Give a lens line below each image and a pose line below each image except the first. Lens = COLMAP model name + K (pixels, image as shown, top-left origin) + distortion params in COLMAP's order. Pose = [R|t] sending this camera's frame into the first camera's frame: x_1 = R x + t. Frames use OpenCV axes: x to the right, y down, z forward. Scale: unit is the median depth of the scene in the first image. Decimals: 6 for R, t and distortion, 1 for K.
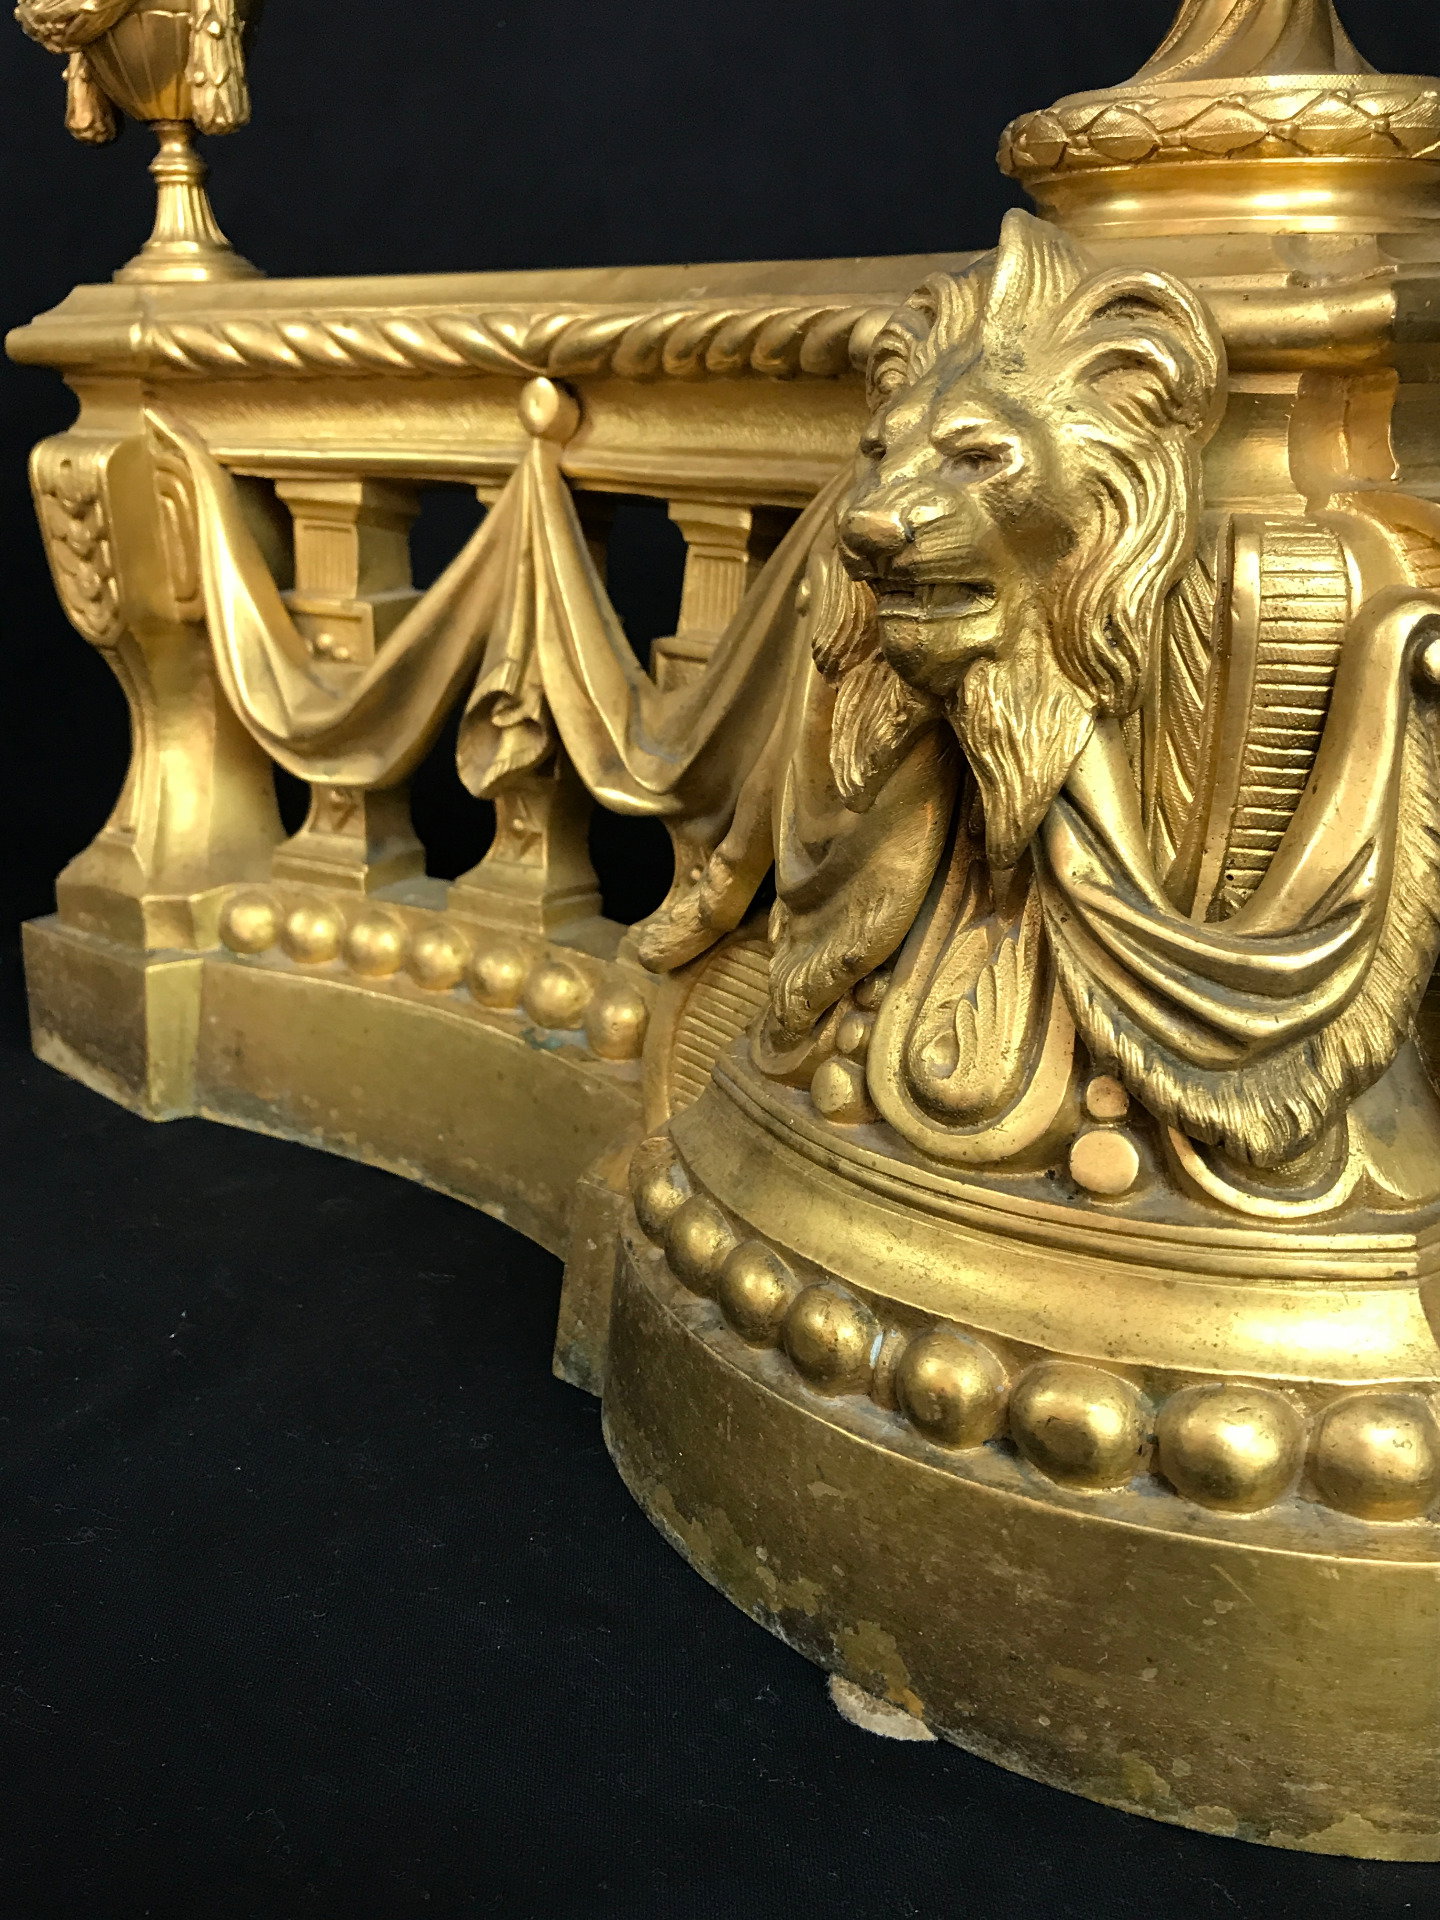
lens RADIAL K [[1809.1, 0, 721.3], [0, 1809.1, 934.3], [0, 0, 1]] dist [0.145860, -0.419946]
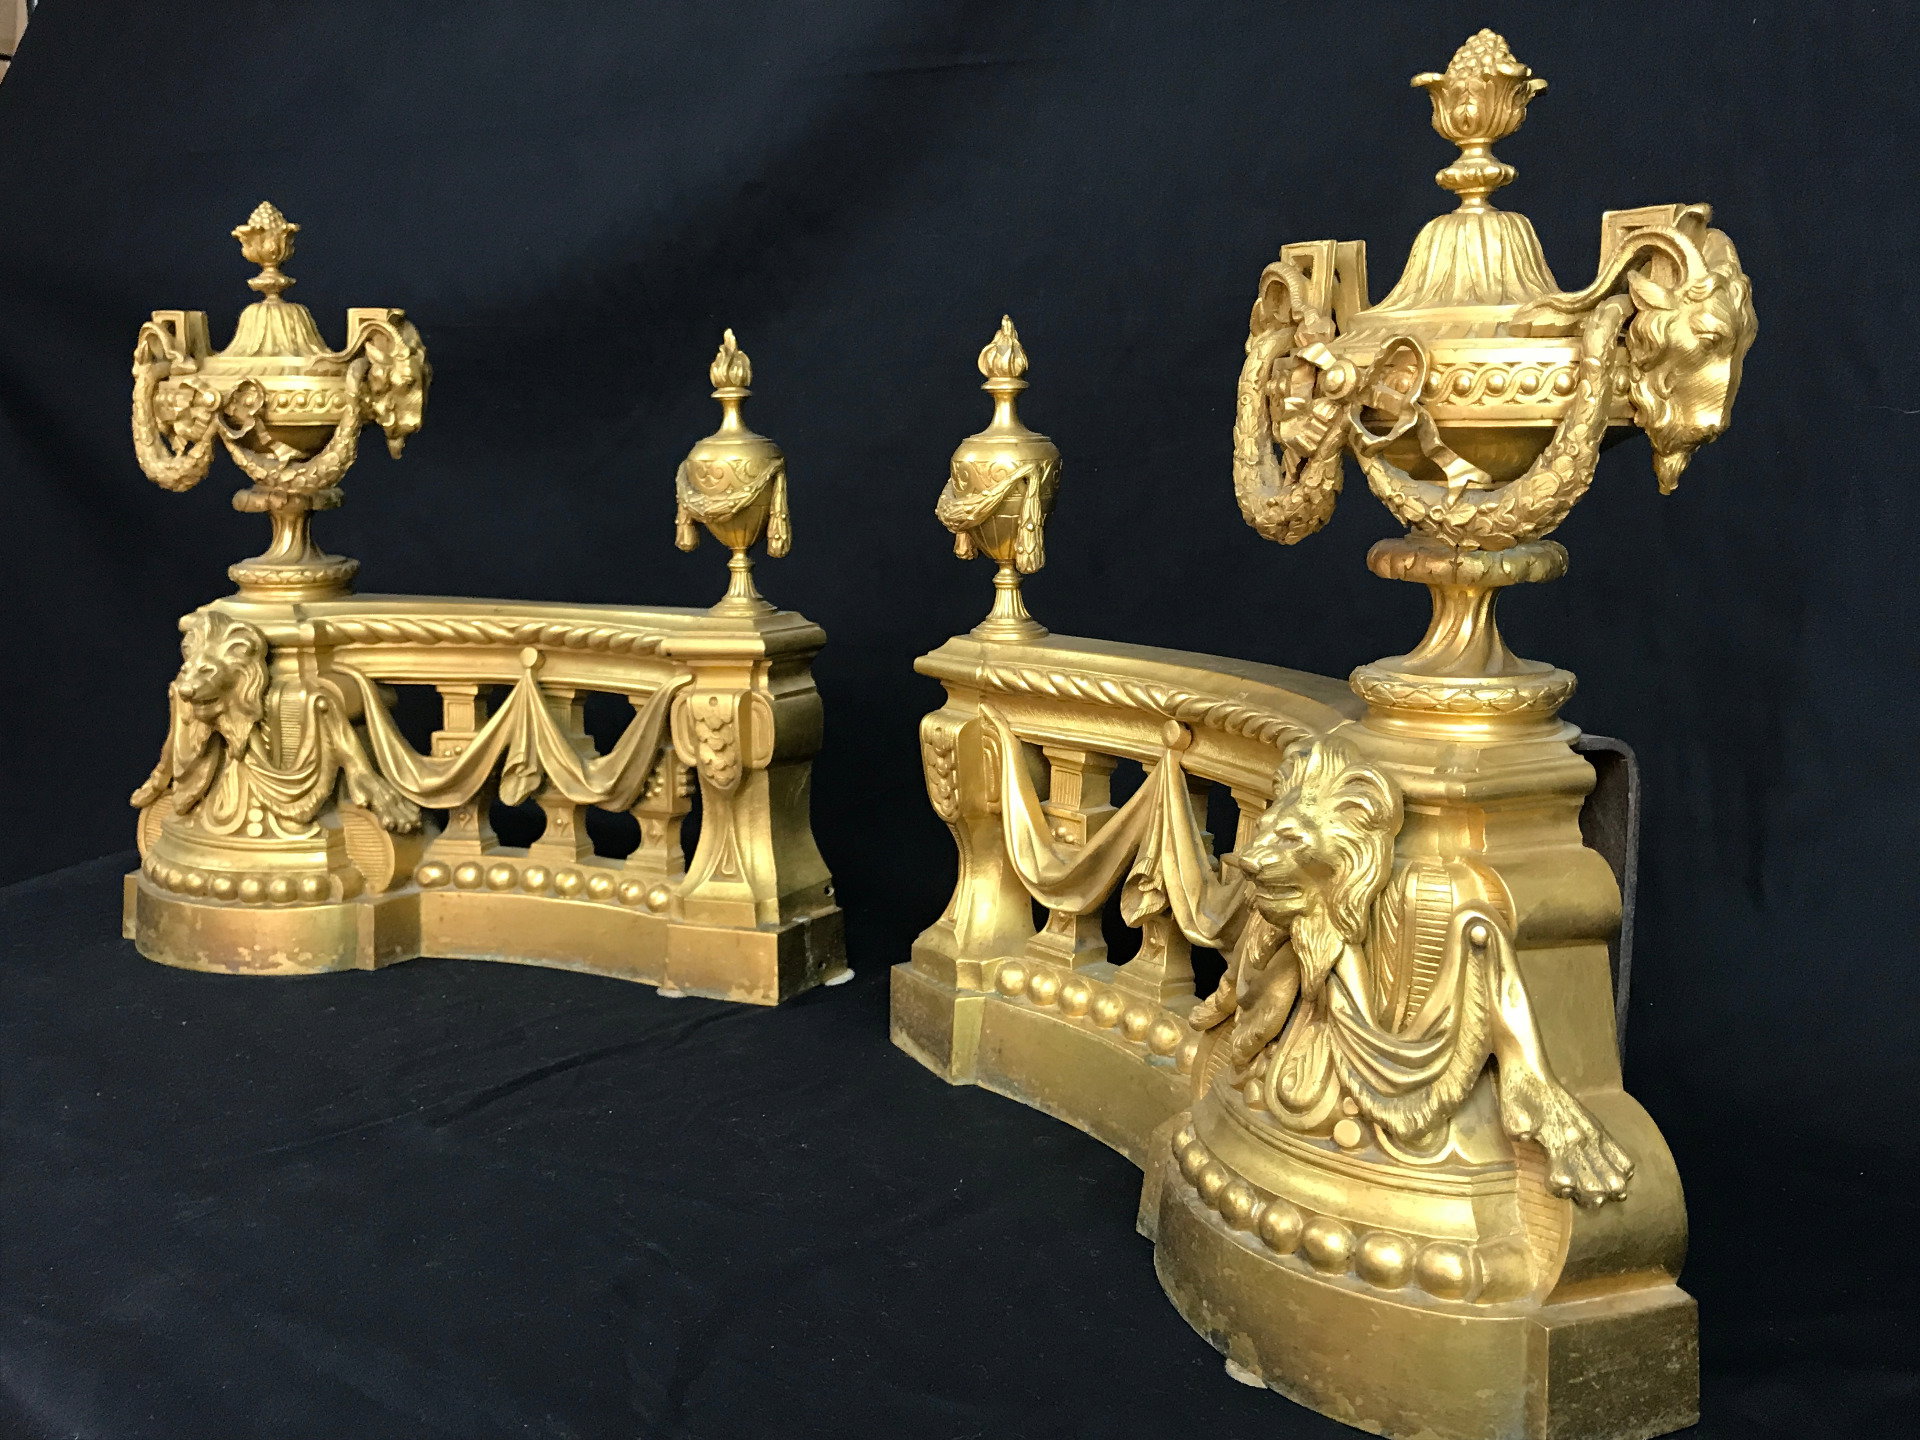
lens RADIAL K [[1809.1, 0, 960.0], [0, 1809.1, 720.0], [0, 0, 1]] dist [0.145860, -0.419946]
pose [[0.953722, 0.045210, -0.297271, 0.333280], [-0.084125, 0.989270, -0.119444, -0.063138], [0.288682, 0.138924, 0.947292, -1.165631]]
